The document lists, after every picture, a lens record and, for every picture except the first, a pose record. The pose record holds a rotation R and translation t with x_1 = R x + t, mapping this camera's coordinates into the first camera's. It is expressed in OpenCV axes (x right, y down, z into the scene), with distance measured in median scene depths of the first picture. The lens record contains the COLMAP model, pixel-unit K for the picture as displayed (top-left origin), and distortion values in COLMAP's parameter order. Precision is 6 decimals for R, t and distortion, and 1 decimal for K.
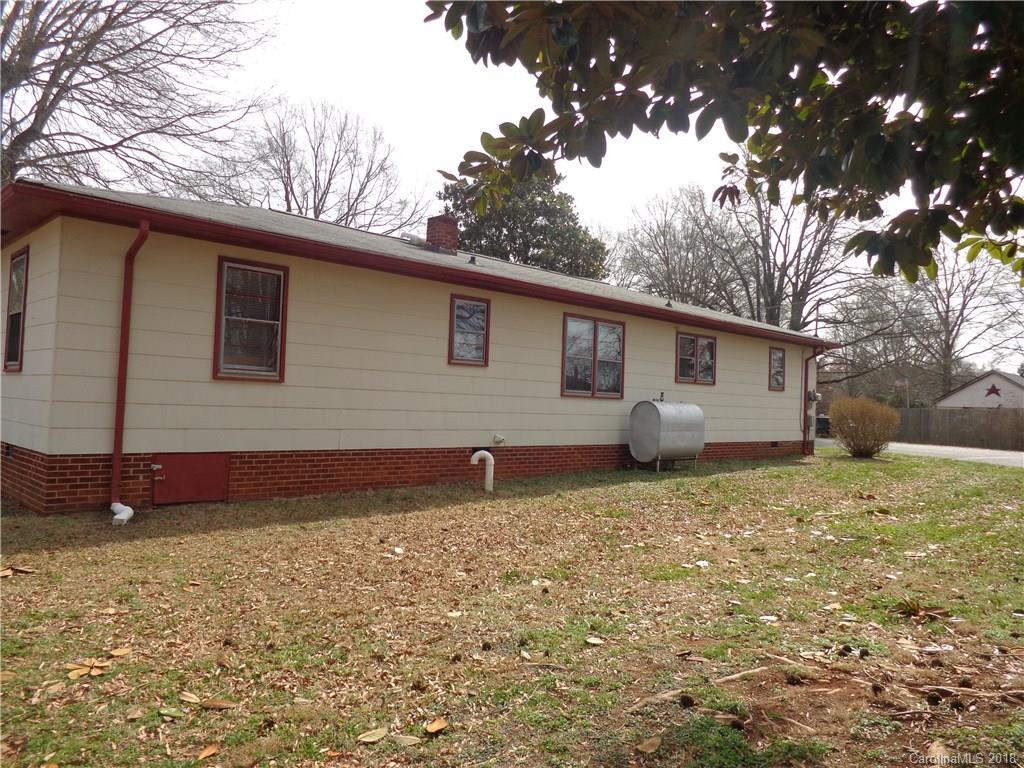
lens RADIAL K [[743.2, 0, 502.9], [0, 743.2, 382.9], [0, 0, 1]] dist [-0.031002, -0.002204]
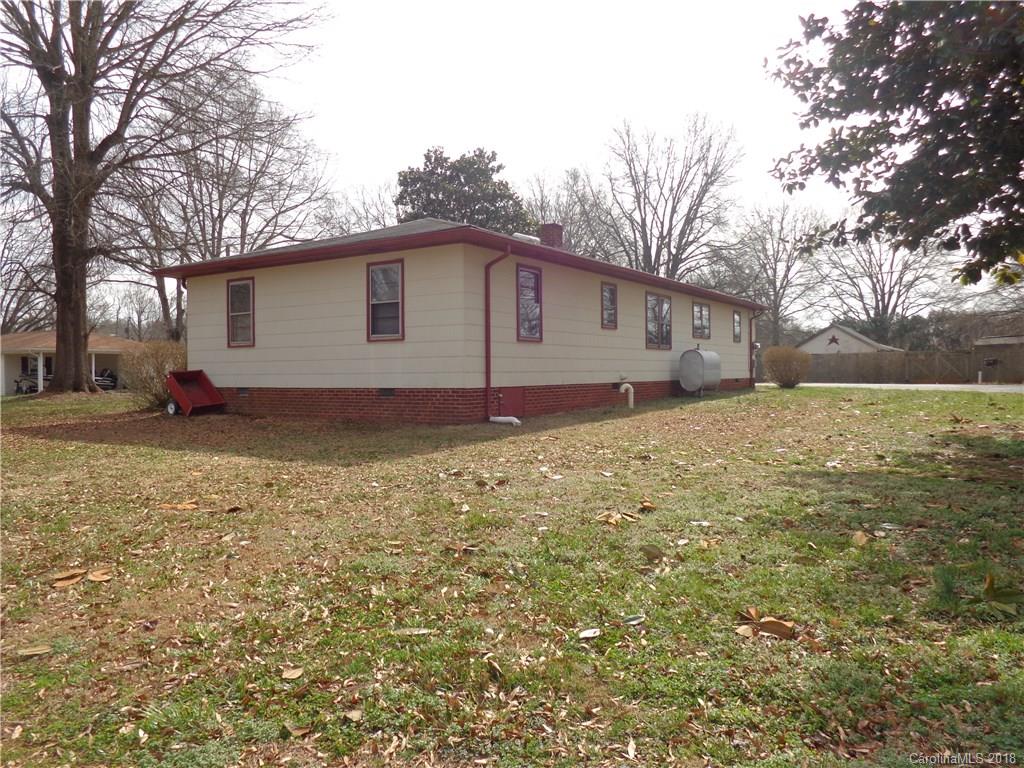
lens RADIAL K [[743.2, 0, 502.9], [0, 743.2, 382.9], [0, 0, 1]] dist [-0.031002, -0.002204]
pose [[0.976747, -0.048611, 0.208810, -0.486139], [0.039508, 0.998087, 0.047549, 0.004172], [-0.210722, -0.038194, 0.976800, -0.373347]]
